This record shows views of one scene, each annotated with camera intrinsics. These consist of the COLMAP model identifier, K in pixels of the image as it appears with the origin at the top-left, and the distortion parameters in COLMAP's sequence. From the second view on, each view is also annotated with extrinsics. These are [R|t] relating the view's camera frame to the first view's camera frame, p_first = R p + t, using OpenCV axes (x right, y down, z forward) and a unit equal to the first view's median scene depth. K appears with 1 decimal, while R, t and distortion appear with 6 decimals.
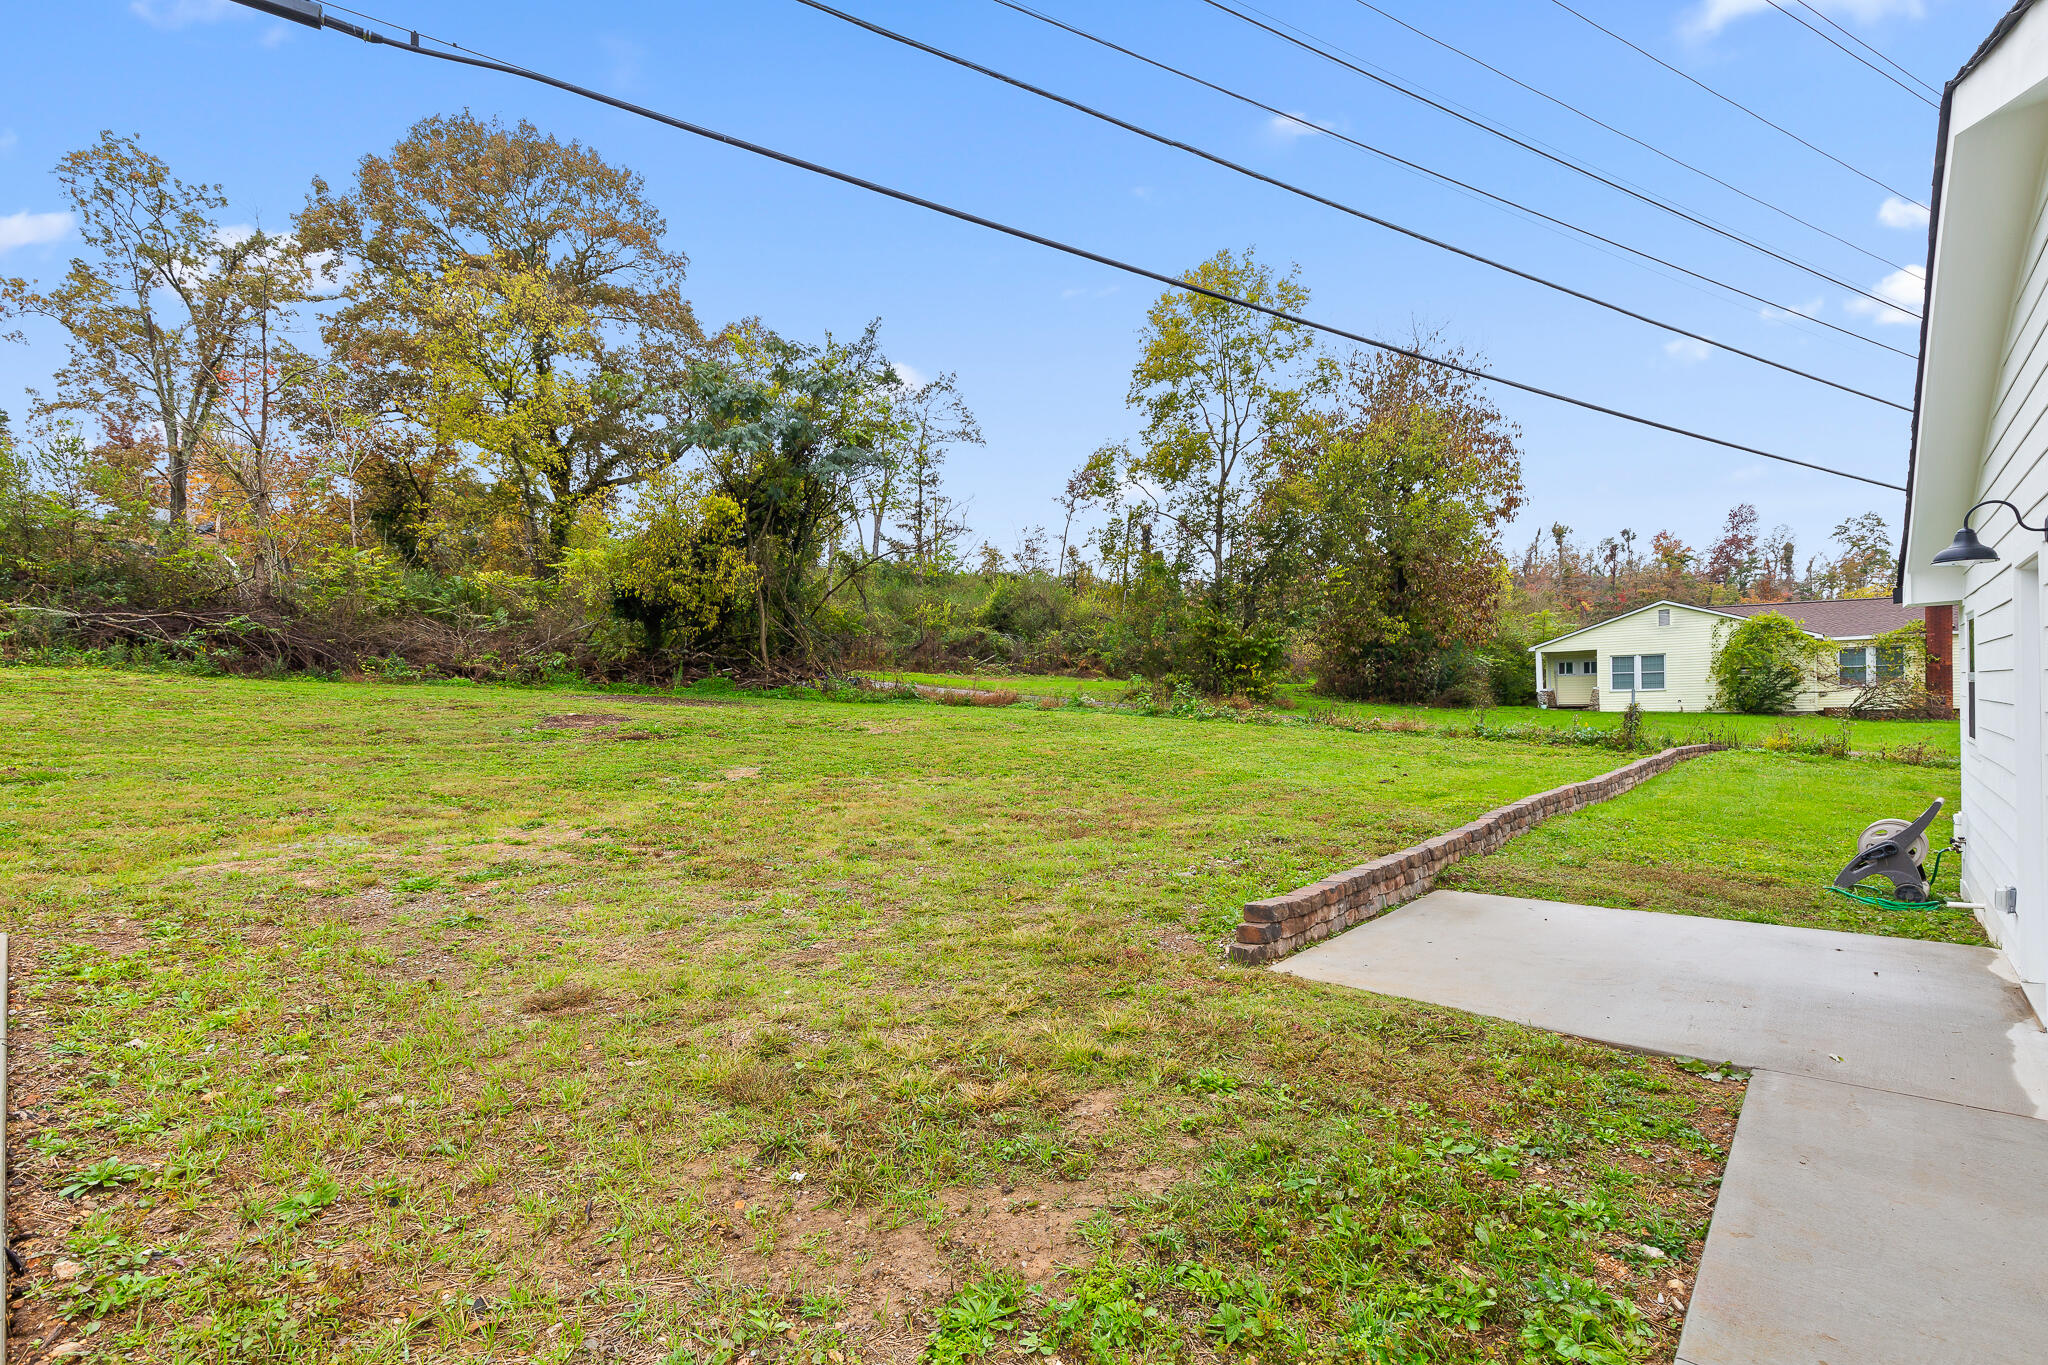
lens RADIAL K [[976.1, 0, 1019.3], [0, 976.1, 704.7], [0, 0, 1]] dist [0.003146, 0.000519]
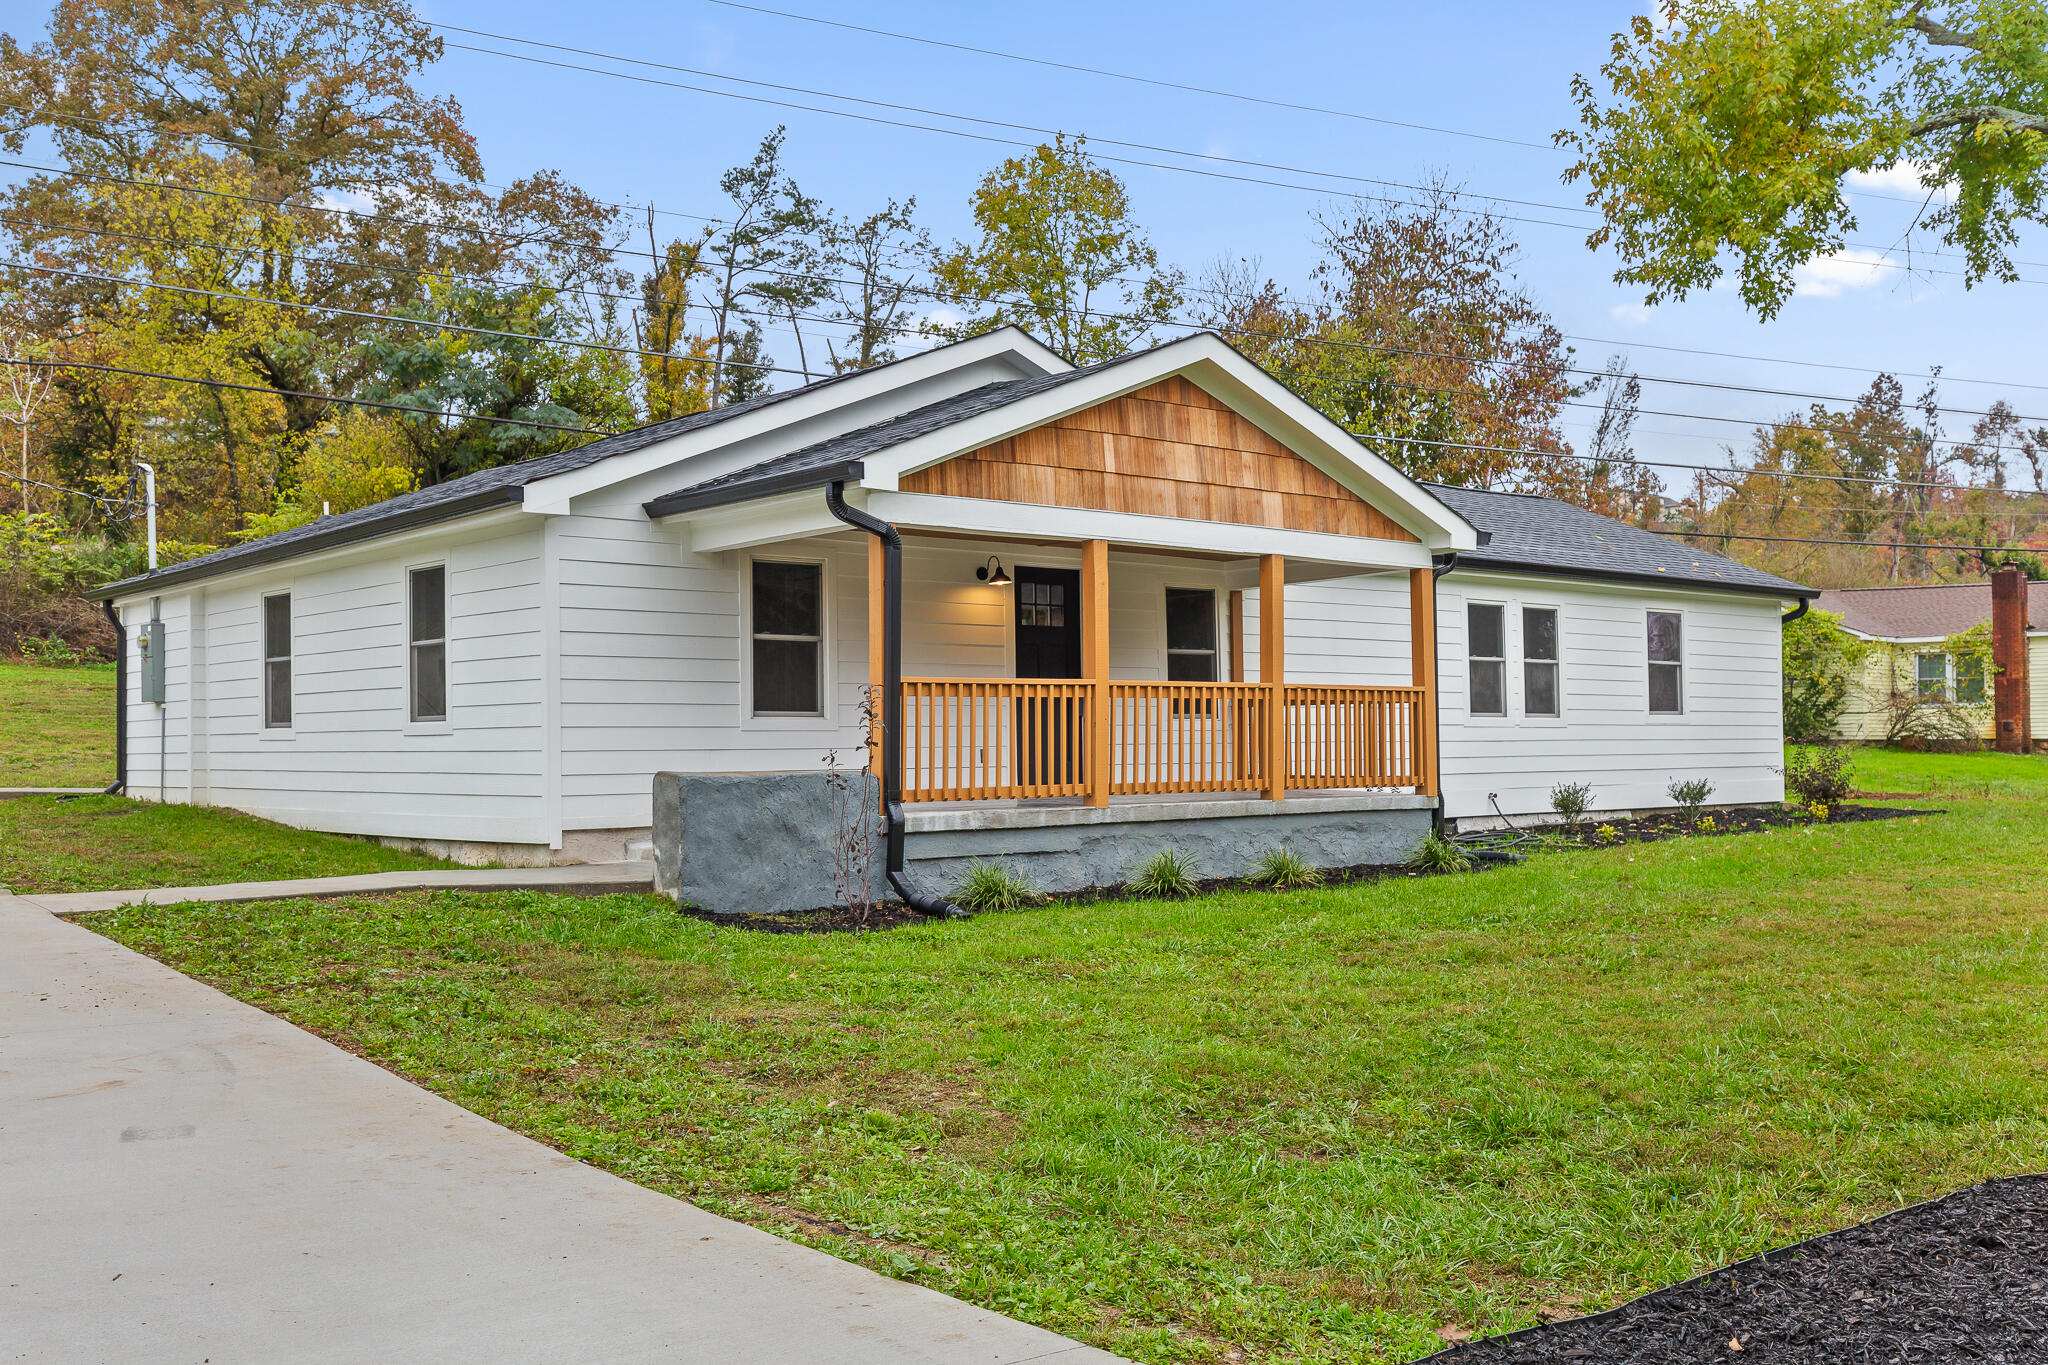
lens RADIAL K [[1957.1, 0, 1026.0], [0, 1957.1, 674.4], [0, 0, 1]] dist [-0.015727, 0.000000]
pose [[0.991304, 0.017891, -0.130367, 0.383885], [-0.021800, 0.999353, -0.028614, 0.013646], [0.129770, 0.031207, 0.991053, -0.531127]]
